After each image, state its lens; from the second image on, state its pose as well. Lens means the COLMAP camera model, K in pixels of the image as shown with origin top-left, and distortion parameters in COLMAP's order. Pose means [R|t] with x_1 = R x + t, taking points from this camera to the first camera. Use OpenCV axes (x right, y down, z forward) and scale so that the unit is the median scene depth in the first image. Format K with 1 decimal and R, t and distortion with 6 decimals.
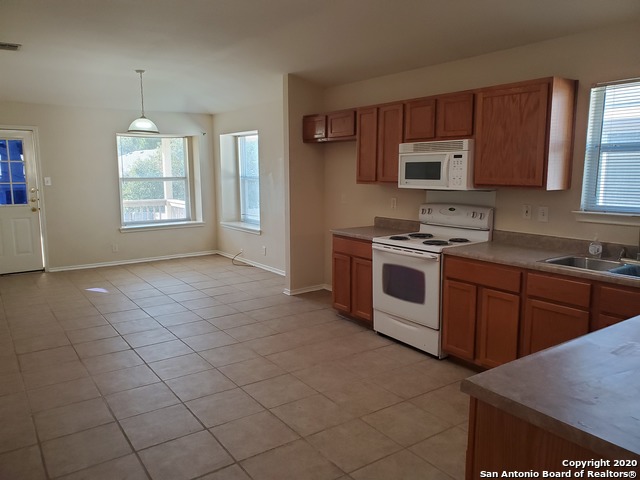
lens RADIAL K [[489.9, 0, 319.4], [0, 489.9, 241.1], [0, 0, 1]] dist [0.032237, -0.005963]
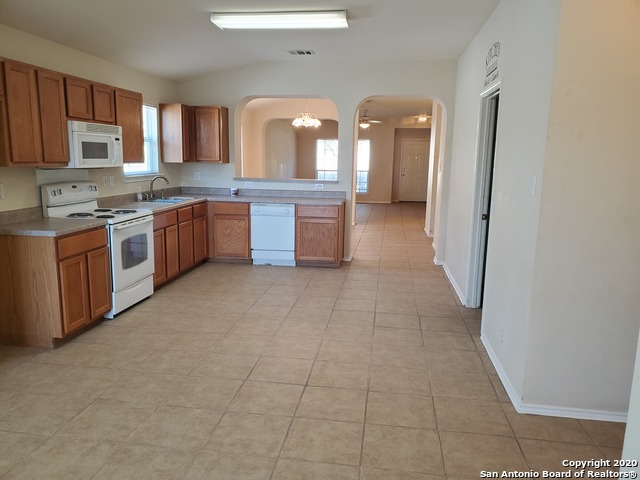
lens RADIAL K [[489.9, 0, 319.4], [0, 489.9, 239.6], [0, 0, 1]] dist [0.032237, -0.005963]
pose [[-0.726771, -0.120927, 0.676151, -0.900616], [0.093656, 0.957742, 0.271955, -0.207124], [-0.680465, 0.260975, -0.684733, 1.477981]]
